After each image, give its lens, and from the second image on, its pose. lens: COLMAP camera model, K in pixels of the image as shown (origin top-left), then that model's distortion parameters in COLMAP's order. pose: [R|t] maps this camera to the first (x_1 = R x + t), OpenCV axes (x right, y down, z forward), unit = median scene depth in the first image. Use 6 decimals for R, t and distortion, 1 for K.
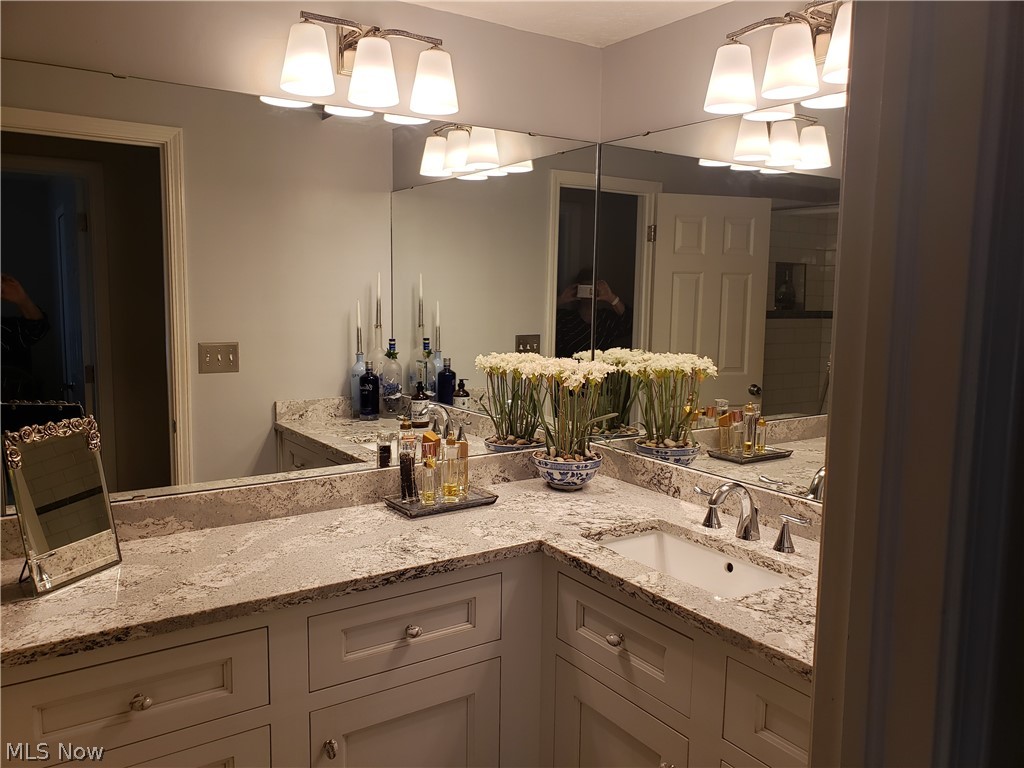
lens RADIAL K [[801.6, 0, 511.3], [0, 801.6, 382.8], [0, 0, 1]] dist [-0.009952, 0.011708]
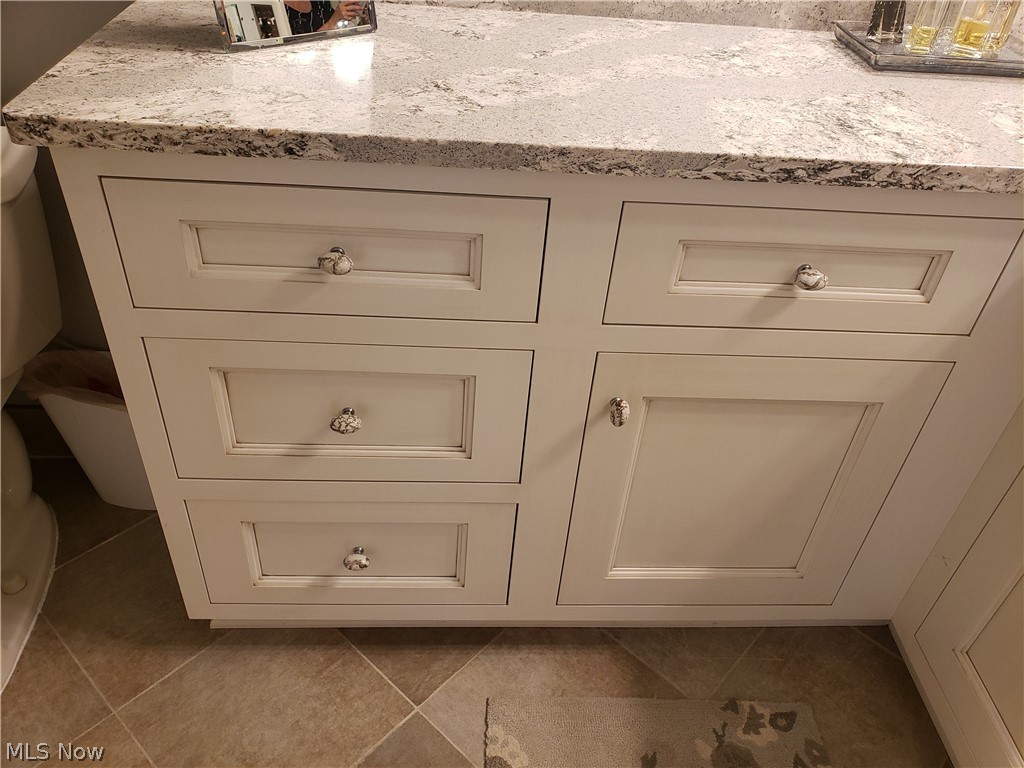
lens RADIAL K [[801.6, 0, 523.4], [0, 801.6, 357.4], [0, 0, 1]] dist [-0.009952, 0.011708]
pose [[0.852908, 0.355694, -0.382139, -0.062378], [-0.127549, 0.851773, 0.508147, 0.107882], [0.506241, -0.384661, 0.771852, 0.470378]]
